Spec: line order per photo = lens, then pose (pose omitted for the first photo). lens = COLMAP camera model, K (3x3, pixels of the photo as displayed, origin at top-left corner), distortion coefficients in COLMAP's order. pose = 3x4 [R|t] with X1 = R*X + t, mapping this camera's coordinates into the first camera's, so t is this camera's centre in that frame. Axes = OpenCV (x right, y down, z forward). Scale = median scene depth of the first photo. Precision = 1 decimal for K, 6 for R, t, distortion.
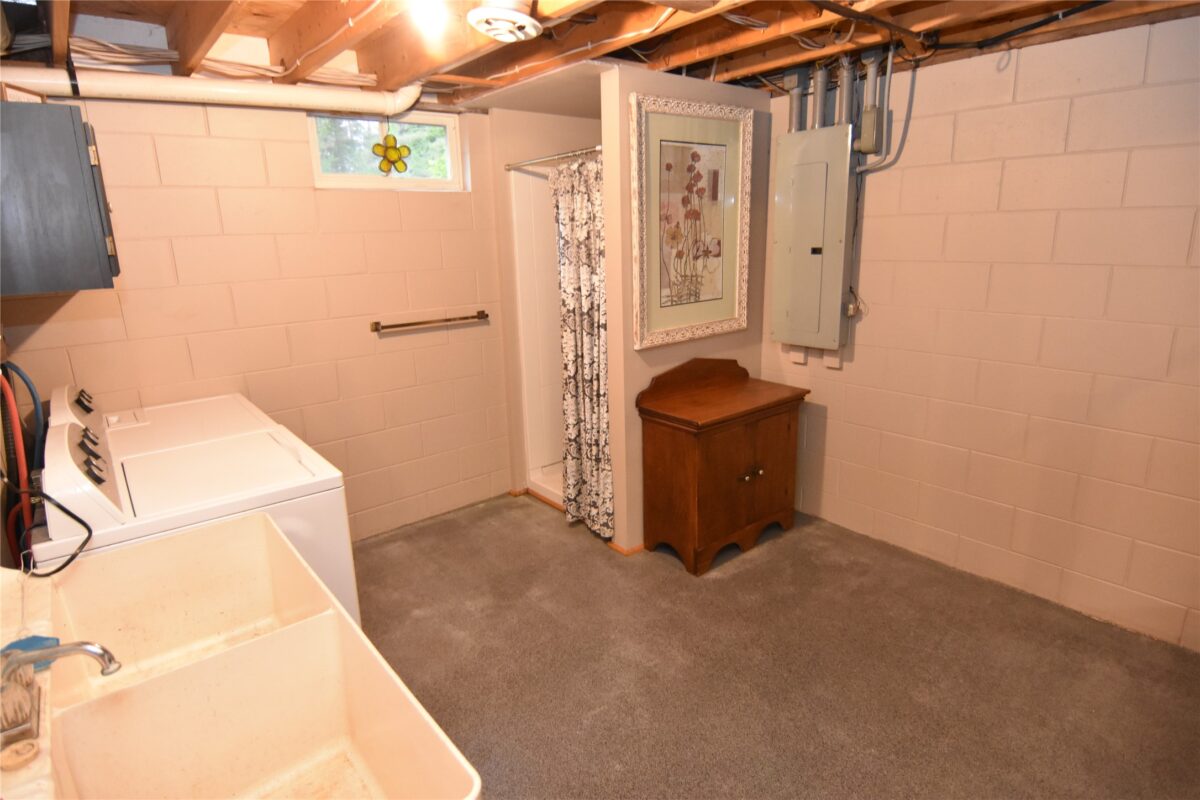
lens RADIAL K [[637.9, 0, 600.8], [0, 637.9, 391.6], [0, 0, 1]] dist [0.003213, -0.020185]
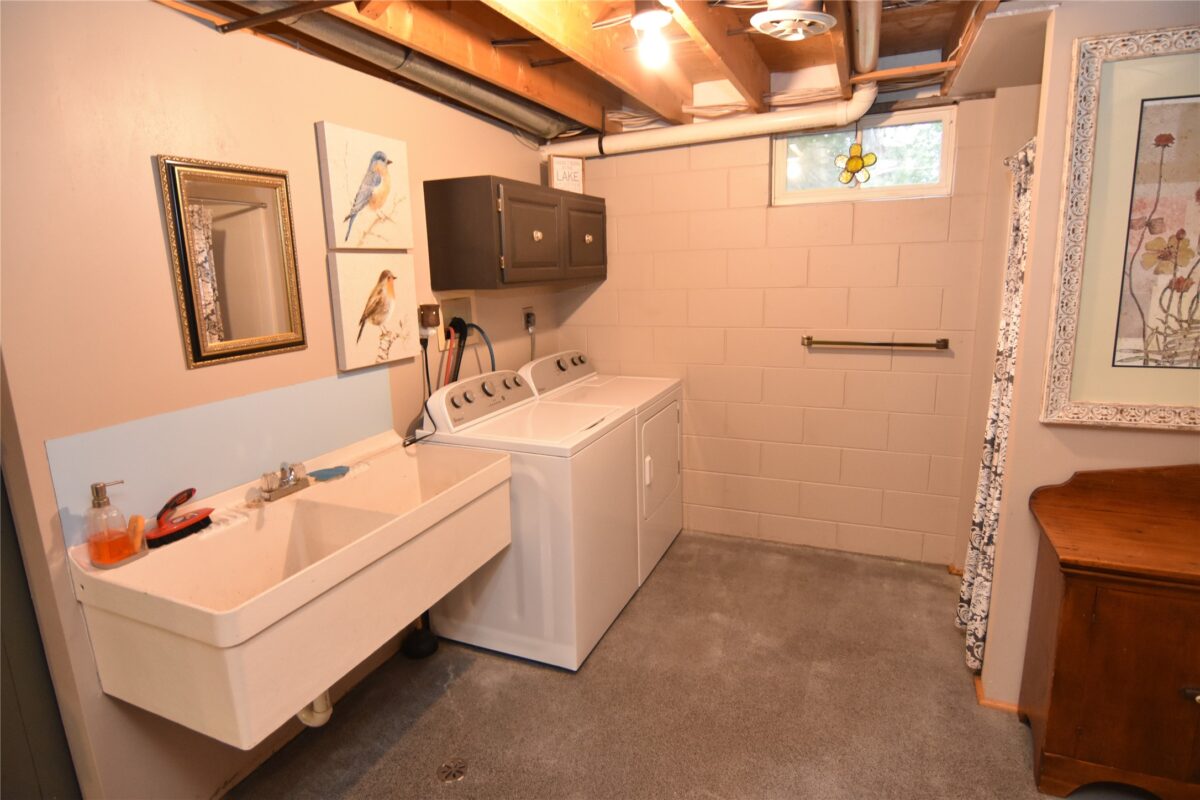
lens RADIAL K [[637.9, 0, 595.1], [0, 637.9, 392.4], [0, 0, 1]] dist [0.003213, -0.020185]
pose [[0.447134, 0.195738, -0.872787, 0.401052], [-0.198036, 0.973210, 0.116805, -0.077241], [0.872269, 0.120616, 0.473919, 0.259391]]
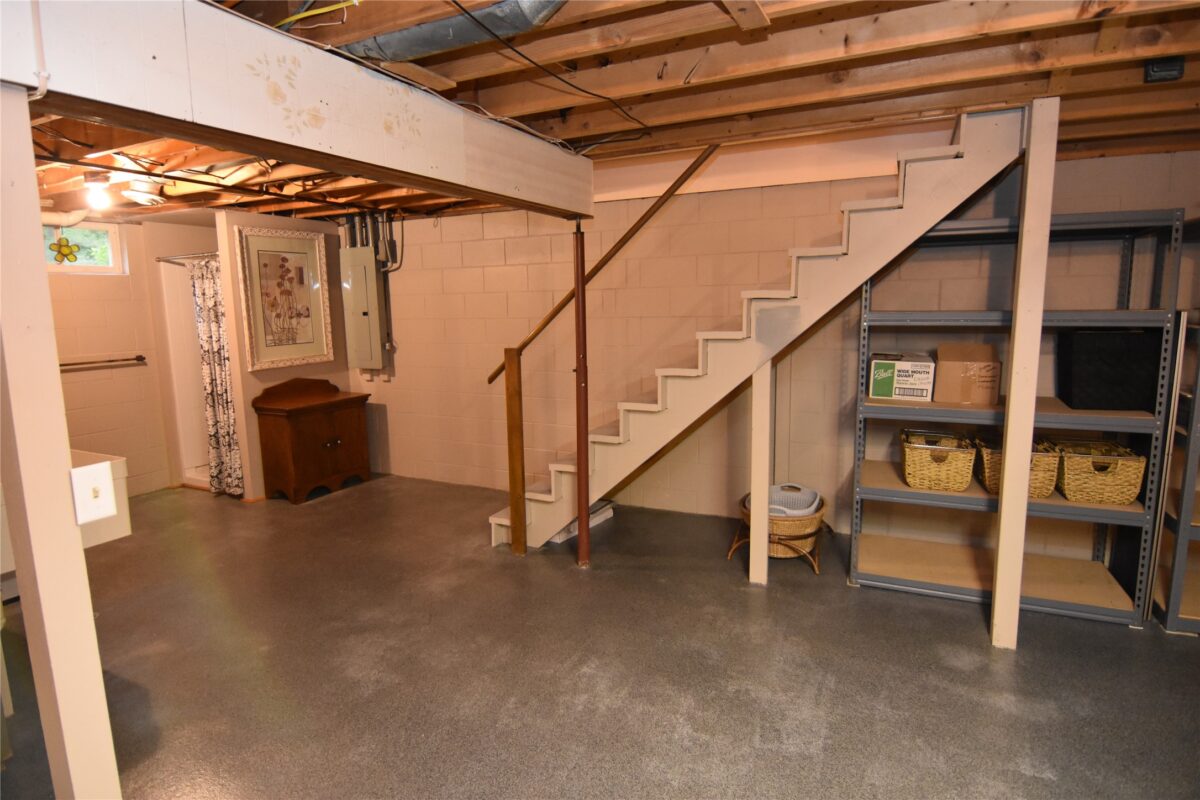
lens RADIAL K [[637.9, 0, 603.9], [0, 637.9, 392.5], [0, 0, 1]] dist [0.003213, -0.020185]
pose [[0.908788, -0.047560, 0.414539, 0.193251], [0.093484, 0.991435, -0.091198, 0.214284], [-0.406652, 0.121632, 0.905450, -0.825750]]
